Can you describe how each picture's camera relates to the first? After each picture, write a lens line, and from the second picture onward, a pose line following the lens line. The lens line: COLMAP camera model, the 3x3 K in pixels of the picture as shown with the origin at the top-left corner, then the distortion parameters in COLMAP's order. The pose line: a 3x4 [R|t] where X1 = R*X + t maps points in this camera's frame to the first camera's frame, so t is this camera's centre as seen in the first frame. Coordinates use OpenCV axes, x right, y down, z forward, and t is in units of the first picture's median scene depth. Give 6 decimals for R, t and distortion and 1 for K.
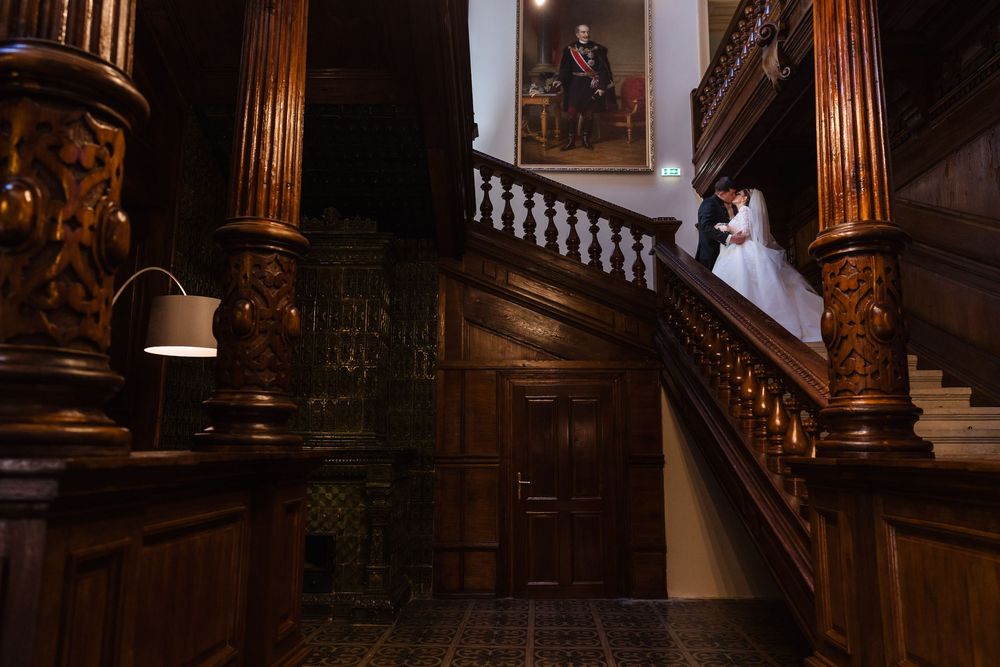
lens RADIAL K [[719.4, 0, 516.1], [0, 719.4, 343.2], [0, 0, 1]] dist [-0.004432, -0.000438]
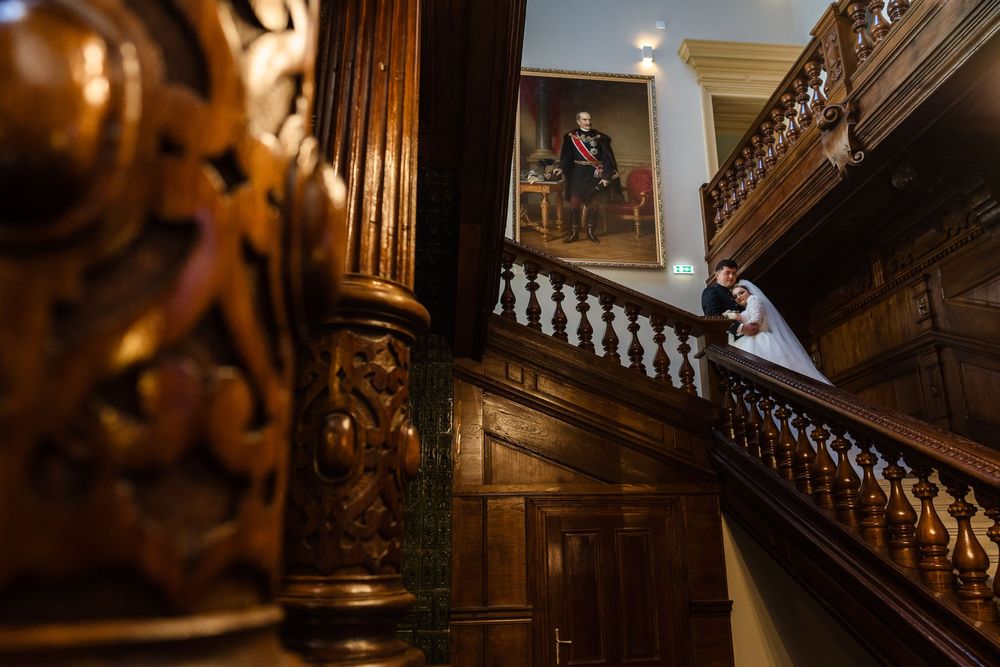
lens RADIAL K [[735.7, 0, 537.7], [0, 735.7, 355.2], [0, 0, 1]] dist [-0.003843, -0.001388]
pose [[0.990735, 0.015157, 0.134961, -0.122387], [0.002613, 0.991441, -0.130527, -0.011754], [-0.135784, 0.129670, 0.982216, 0.160538]]
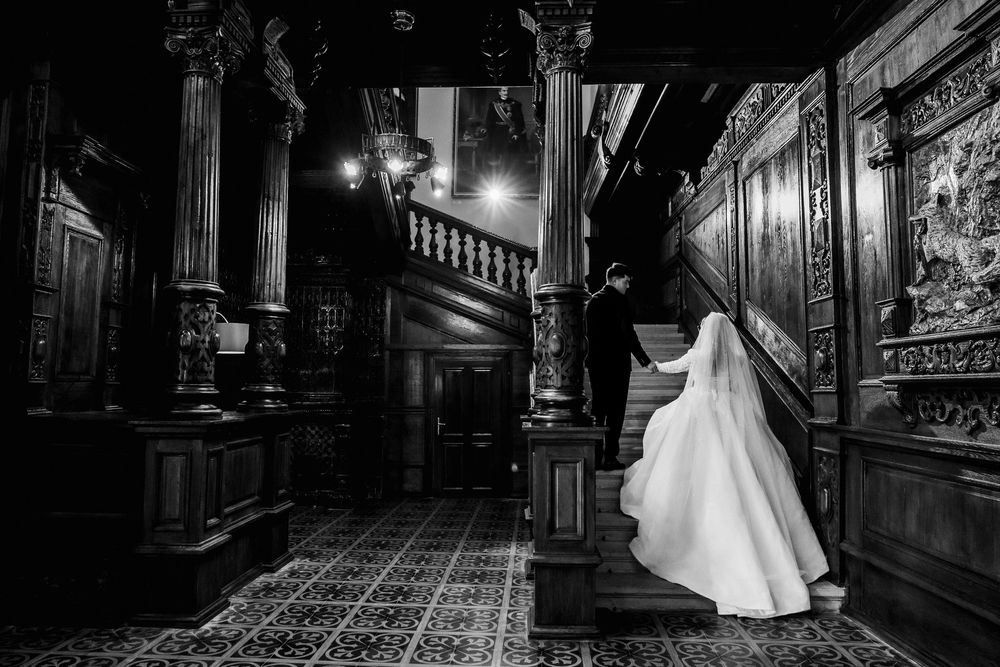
lens RADIAL K [[687.6, 0, 500.0], [0, 687.6, 333.5], [0, 0, 1]] dist [-0.002381, 0.000056]
pose [[0.999774, 0.002361, -0.021118, 0.155848], [-0.000961, 0.997814, 0.066074, -0.090287], [0.021228, -0.066039, 0.997591, -0.419263]]
